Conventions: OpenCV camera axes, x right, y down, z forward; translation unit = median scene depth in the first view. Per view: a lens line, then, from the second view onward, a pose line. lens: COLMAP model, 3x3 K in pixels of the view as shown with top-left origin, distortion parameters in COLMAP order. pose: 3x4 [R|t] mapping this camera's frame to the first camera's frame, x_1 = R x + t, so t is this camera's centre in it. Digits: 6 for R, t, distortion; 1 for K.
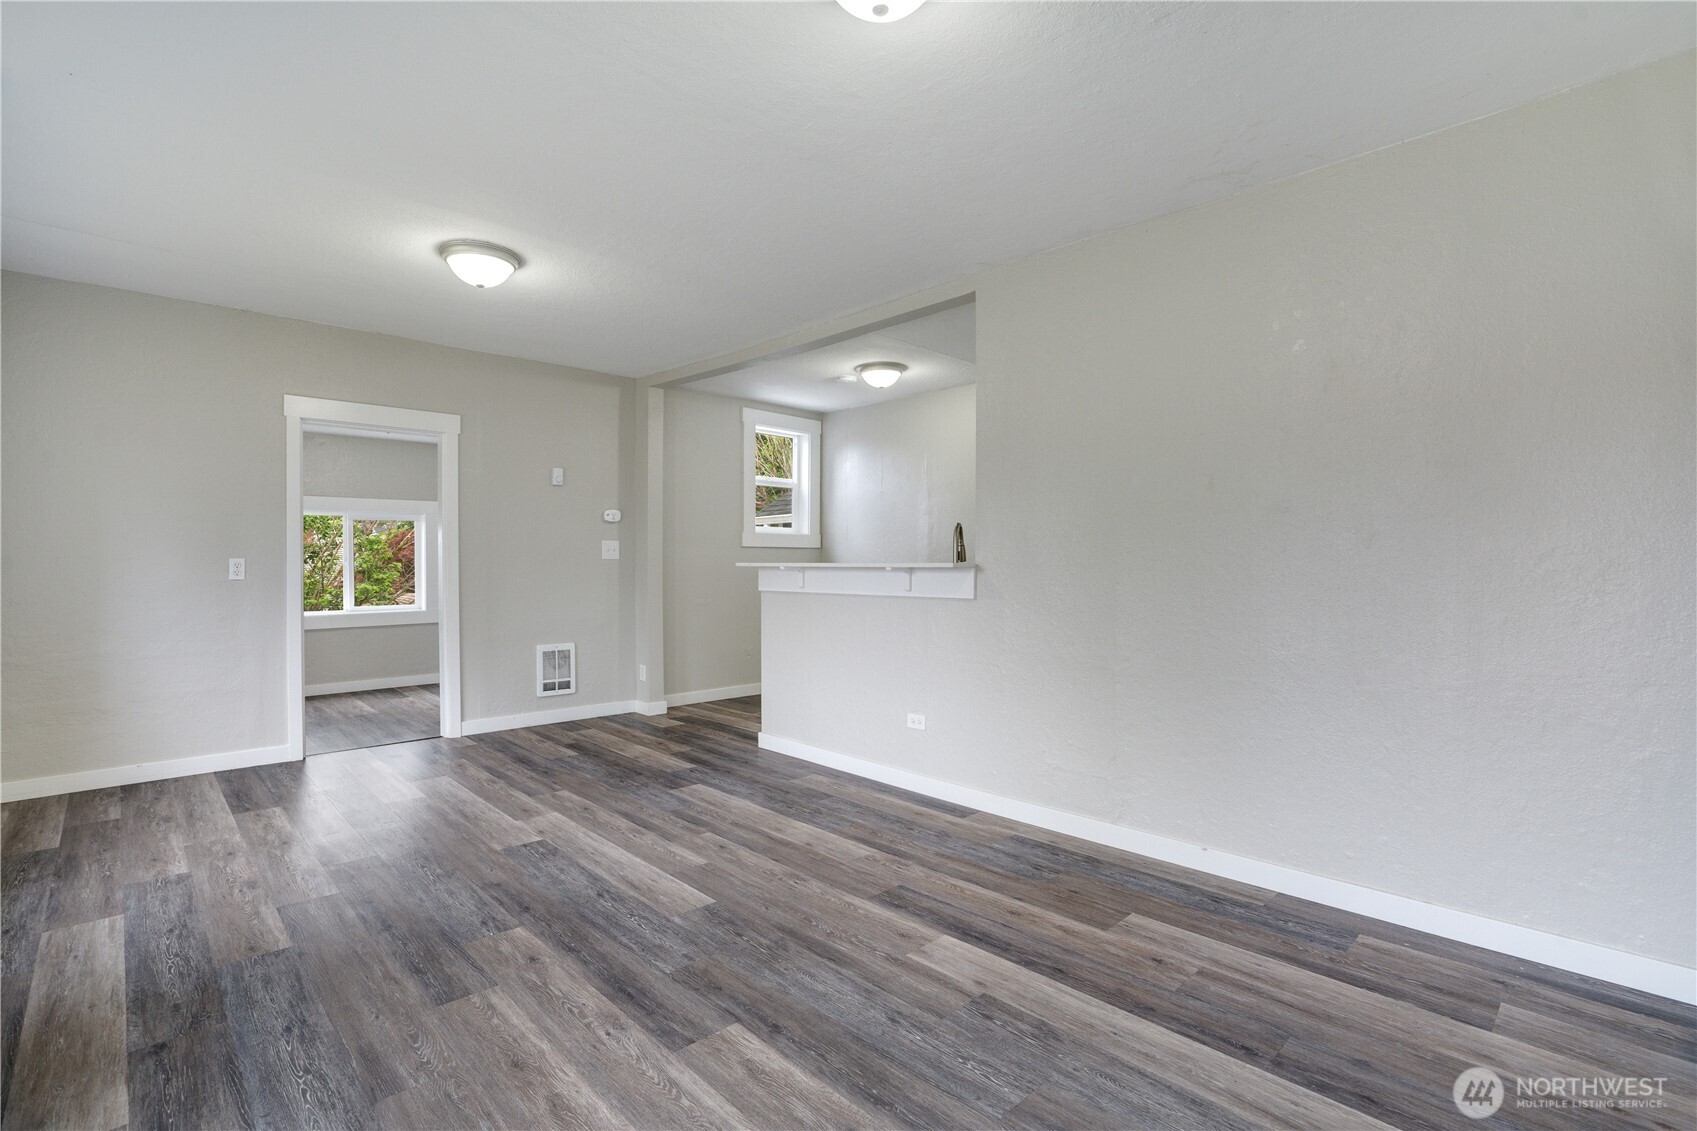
lens RADIAL K [[782.0, 0, 831.5], [0, 782.0, 559.9], [0, 0, 1]] dist [-0.045170, 0.014569]
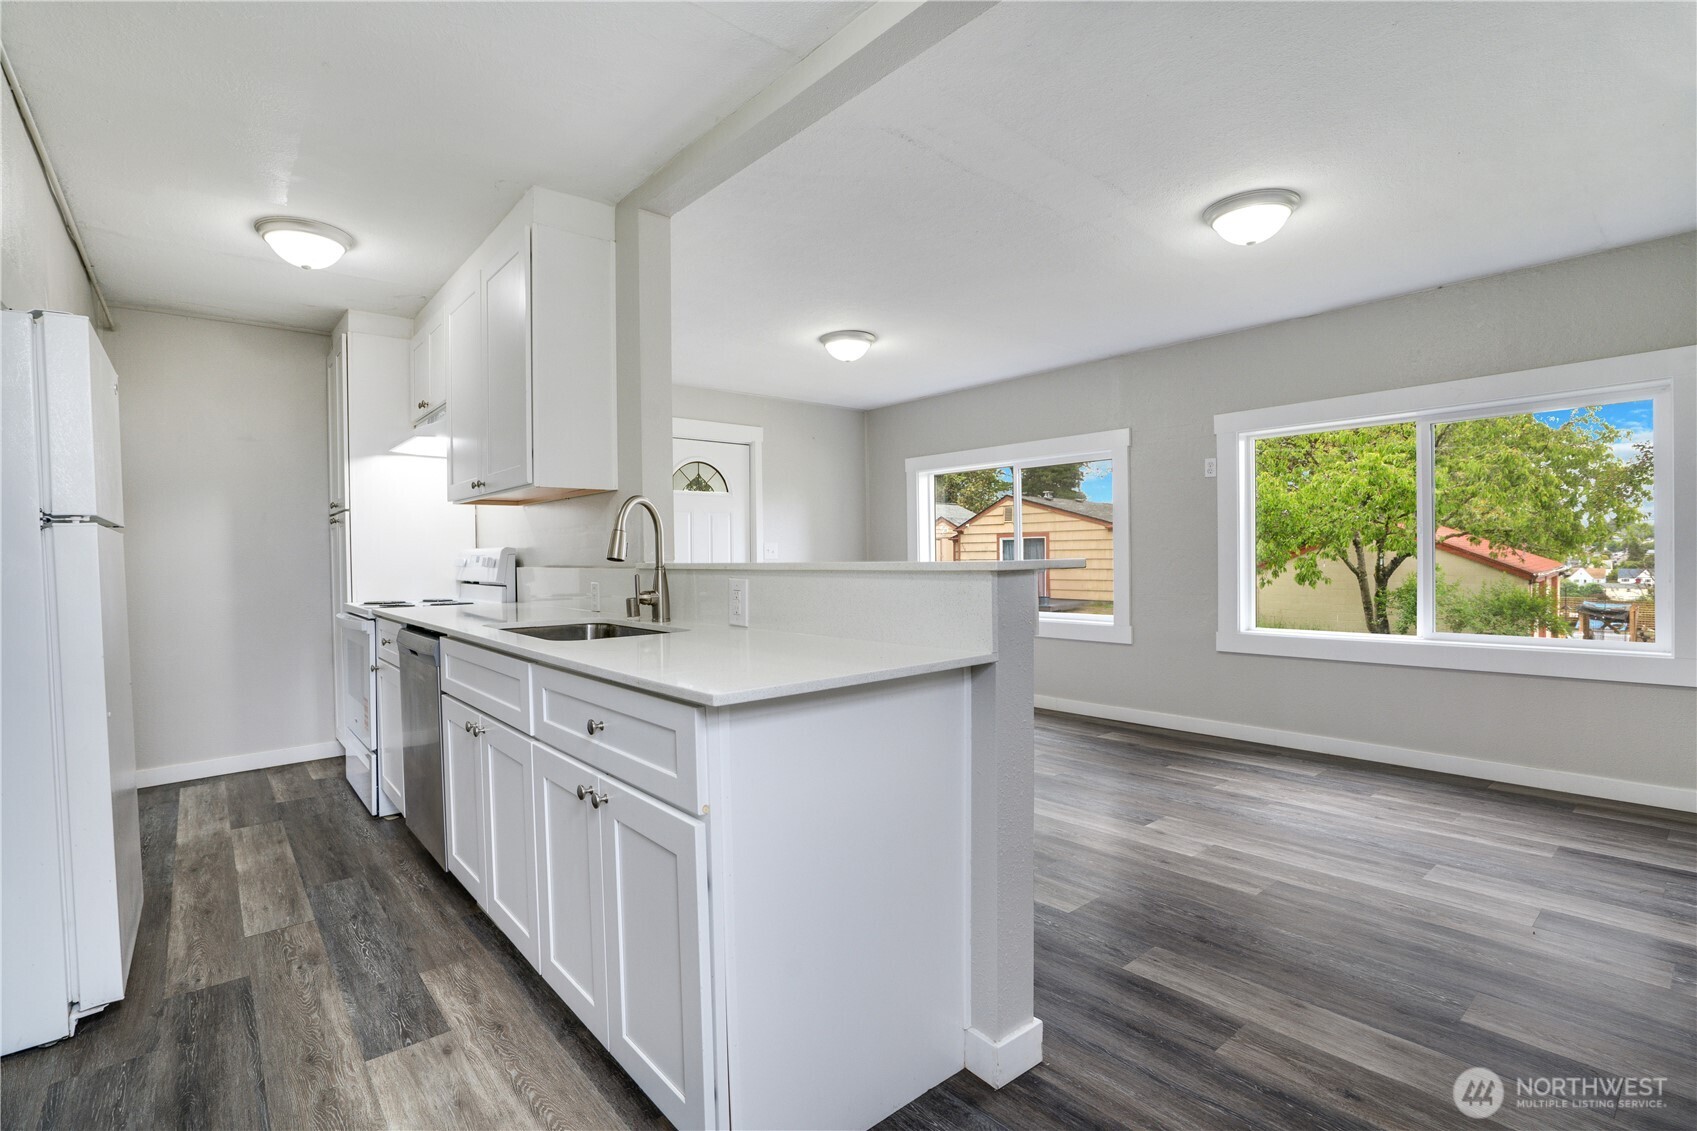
lens RADIAL K [[782.0, 0, 829.6], [0, 782.0, 562.5], [0, 0, 1]] dist [-0.045170, 0.014569]
pose [[-0.997500, 0.011191, 0.069780, -0.036916], [0.011117, 0.999937, -0.001449, 0.010795], [-0.069792, -0.000669, -0.997561, 2.310244]]
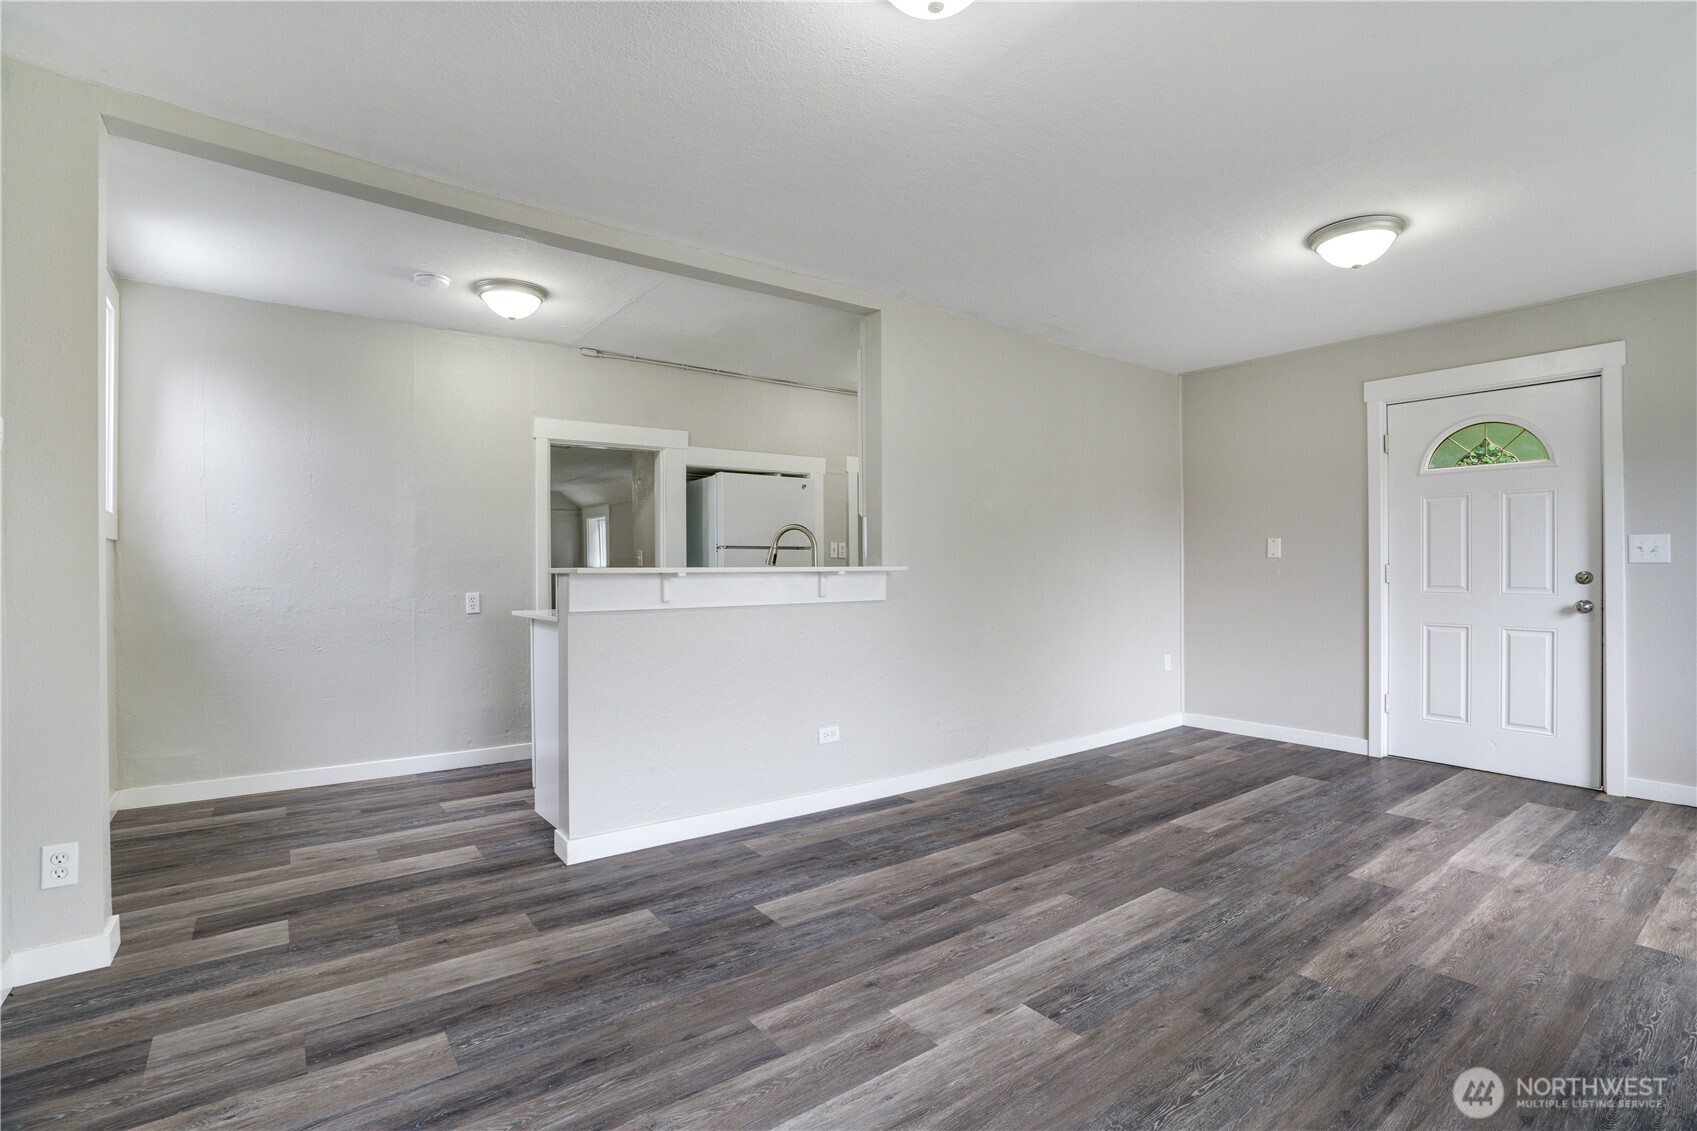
lens RADIAL K [[782.0, 0, 844.0], [0, 782.0, 552.5], [0, 0, 1]] dist [-0.045170, 0.014569]
pose [[0.111341, 0.018323, 0.993613, -1.147526], [-0.002708, 0.999832, -0.018134, 0.006424], [-0.993779, -0.000671, 0.111372, 1.211492]]
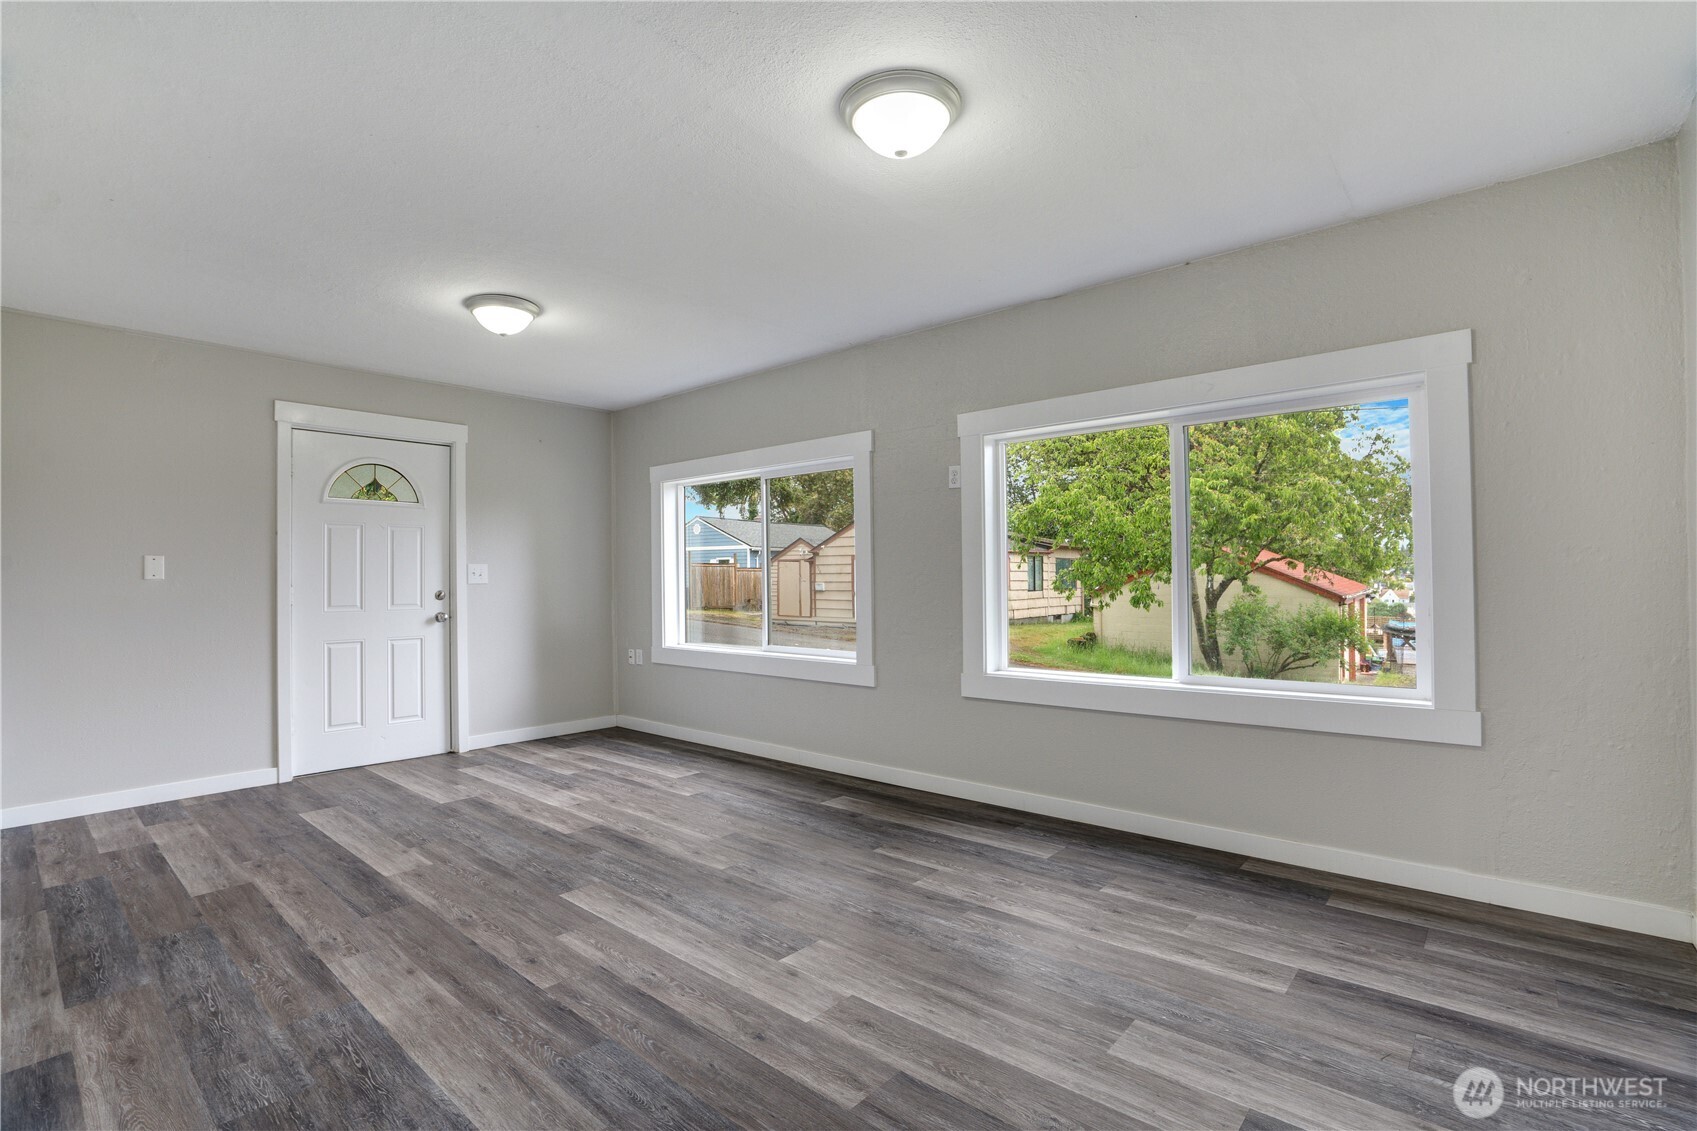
lens RADIAL K [[782.0, 0, 829.4], [0, 782.0, 562.2], [0, 0, 1]] dist [-0.045170, 0.014569]
pose [[-0.996788, 0.007978, -0.079683, -0.411819], [0.010233, 0.999557, -0.027937, 0.004722], [0.079425, -0.028663, -0.996429, 1.967444]]
